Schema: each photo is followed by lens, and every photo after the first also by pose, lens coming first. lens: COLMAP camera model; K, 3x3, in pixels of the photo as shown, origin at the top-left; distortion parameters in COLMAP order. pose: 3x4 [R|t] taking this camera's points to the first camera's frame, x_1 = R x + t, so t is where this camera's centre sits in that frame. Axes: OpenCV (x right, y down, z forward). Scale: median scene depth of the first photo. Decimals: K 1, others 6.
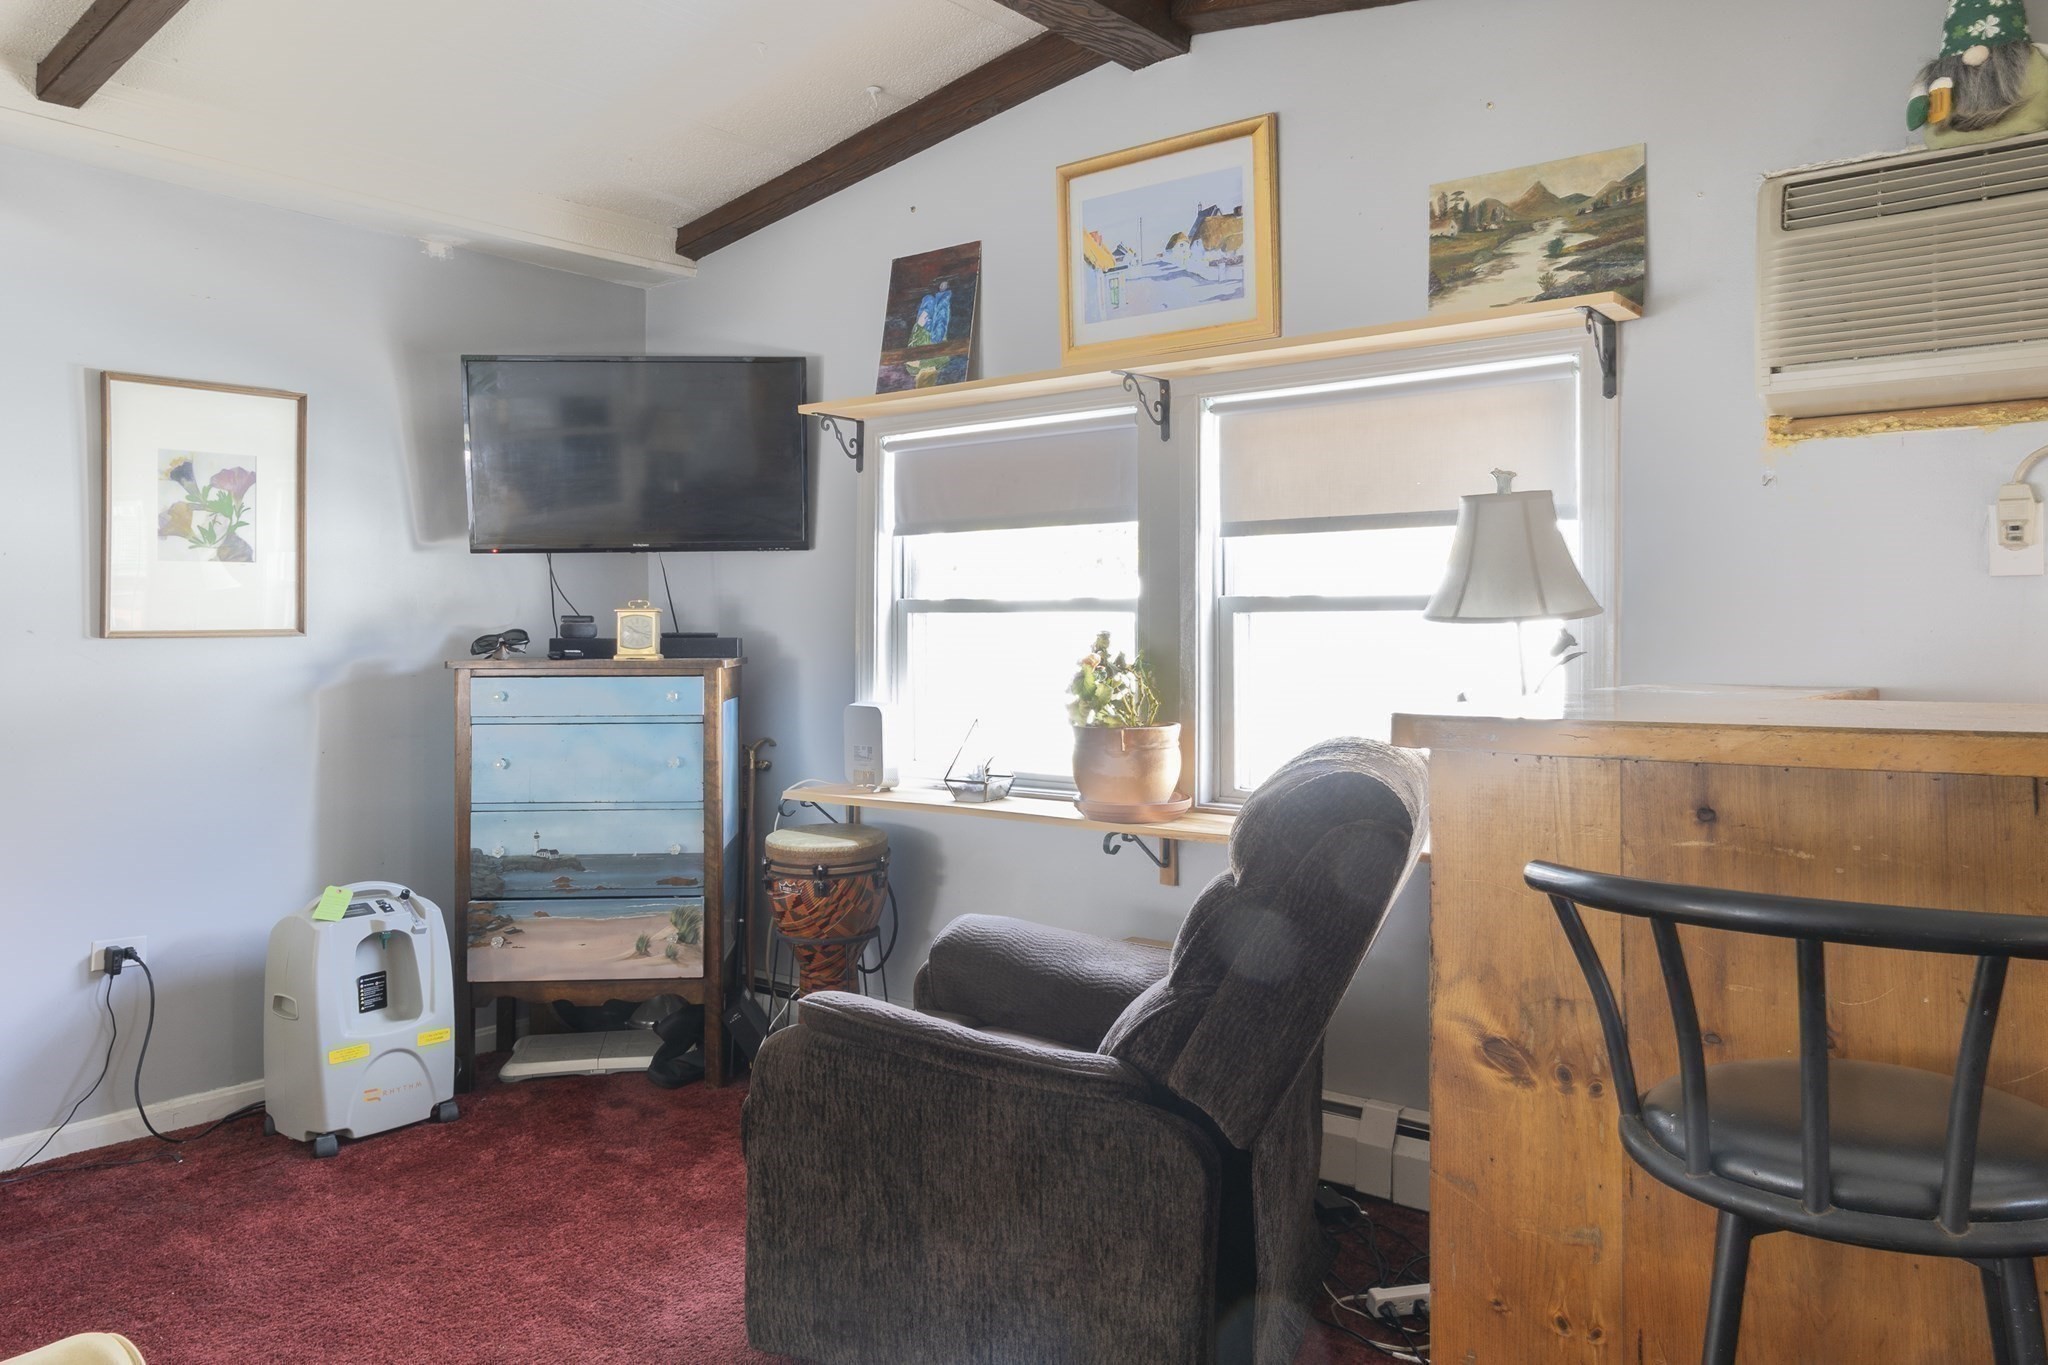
lens RADIAL K [[1464.0, 0, 1024.8], [0, 1464.0, 614.5], [0, 0, 1]] dist [-0.001205, 0.000289]
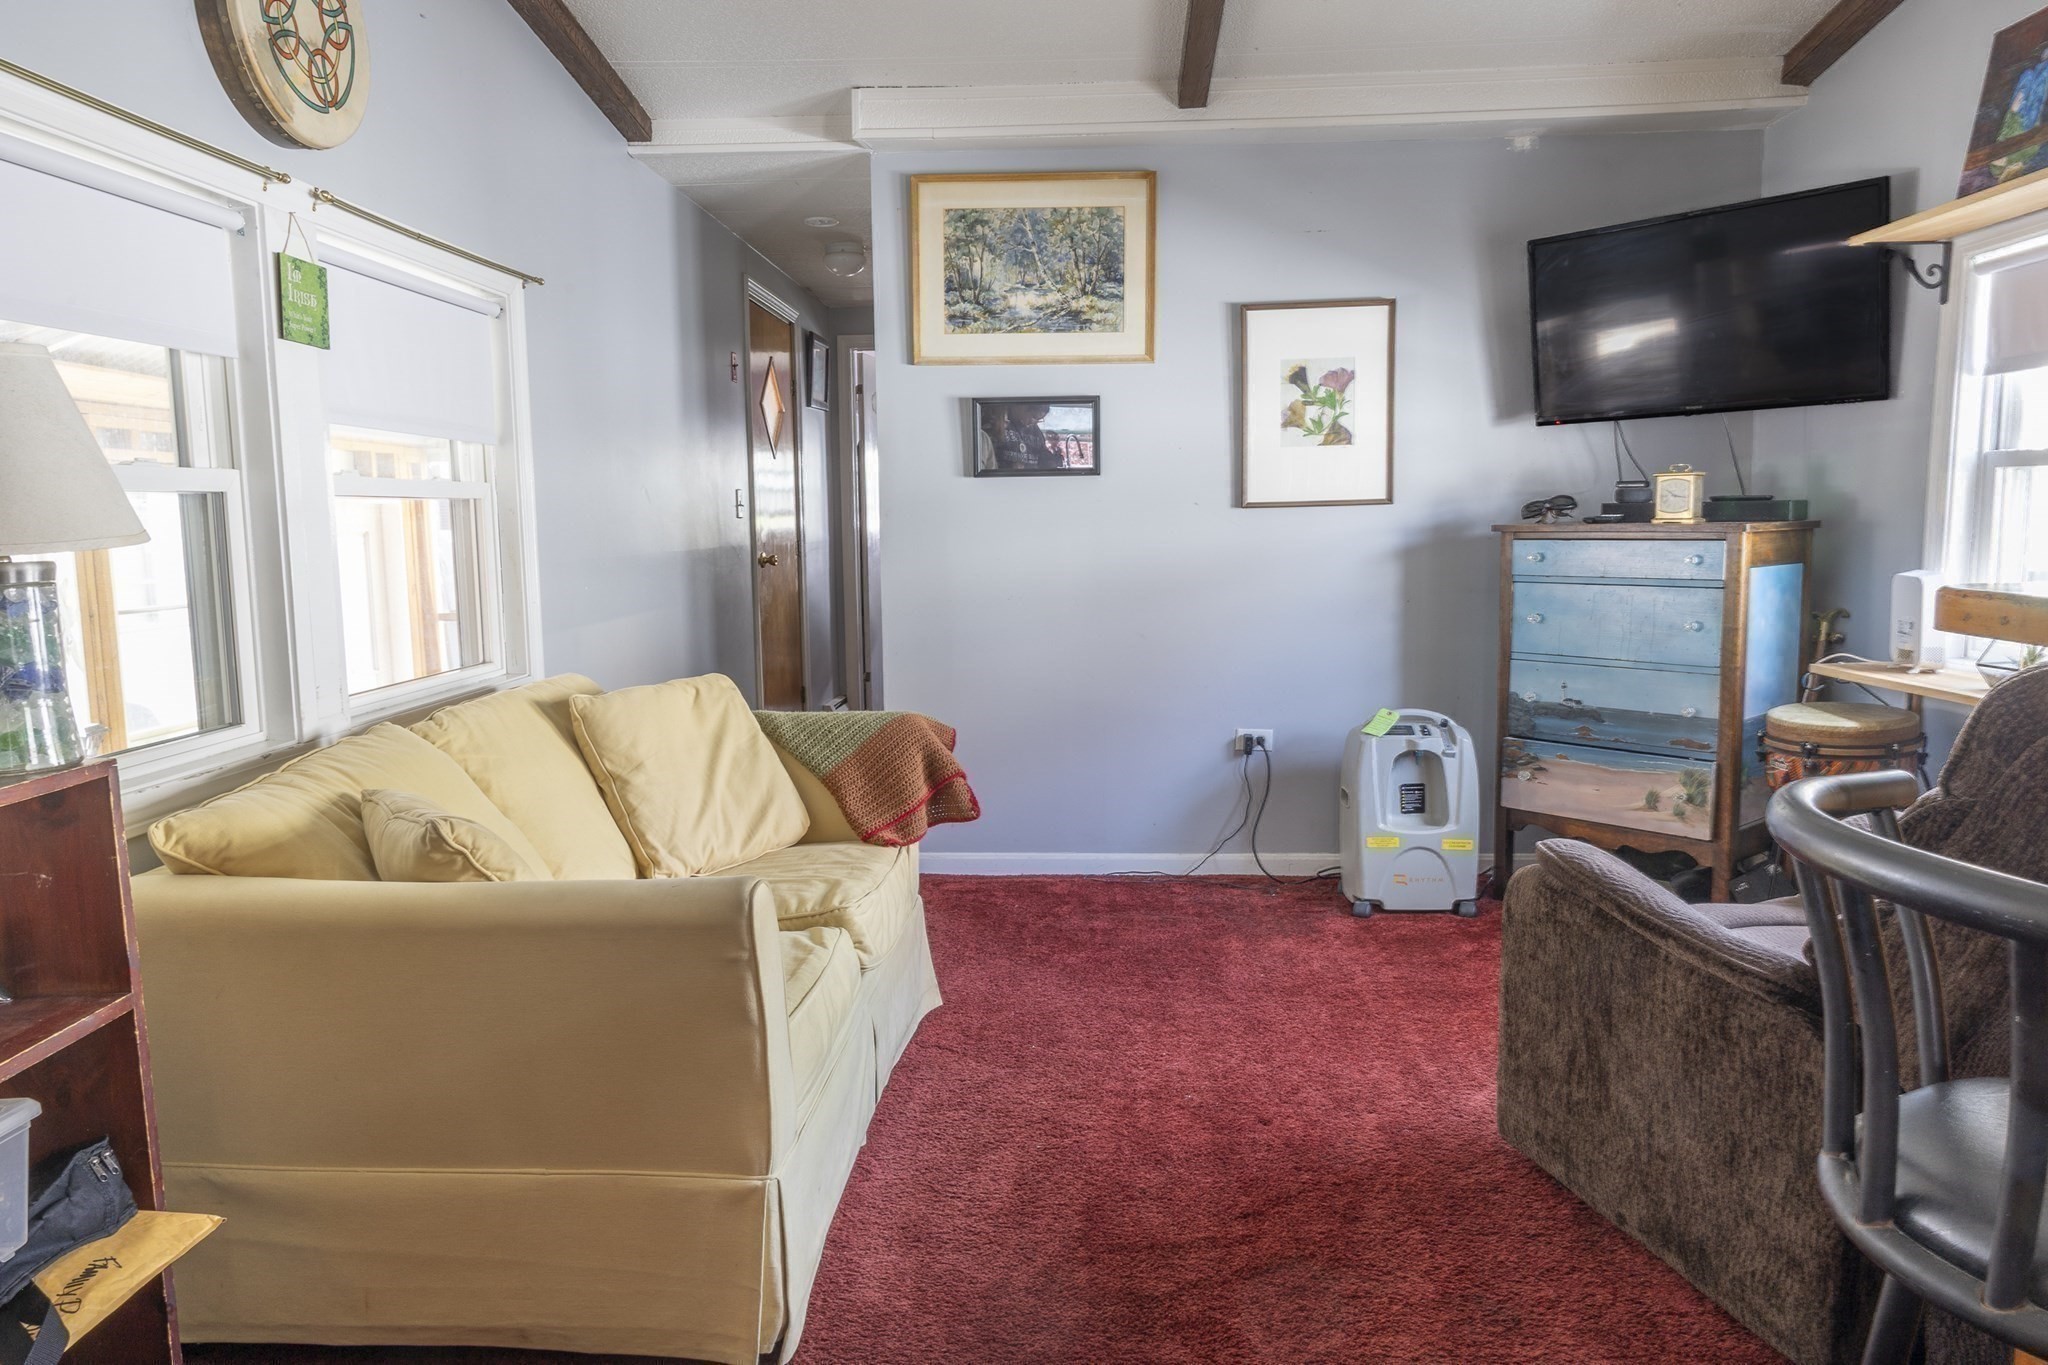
lens RADIAL K [[1404.7, 0, 1024.0], [0, 1404.7, 682.5], [0, 0, 1]] dist [-0.000139, -0.001585]
pose [[0.574979, 0.090415, -0.813157, 0.303355], [0.025069, 0.991461, 0.127967, 0.004710], [0.817784, -0.093964, 0.567803, 0.080686]]
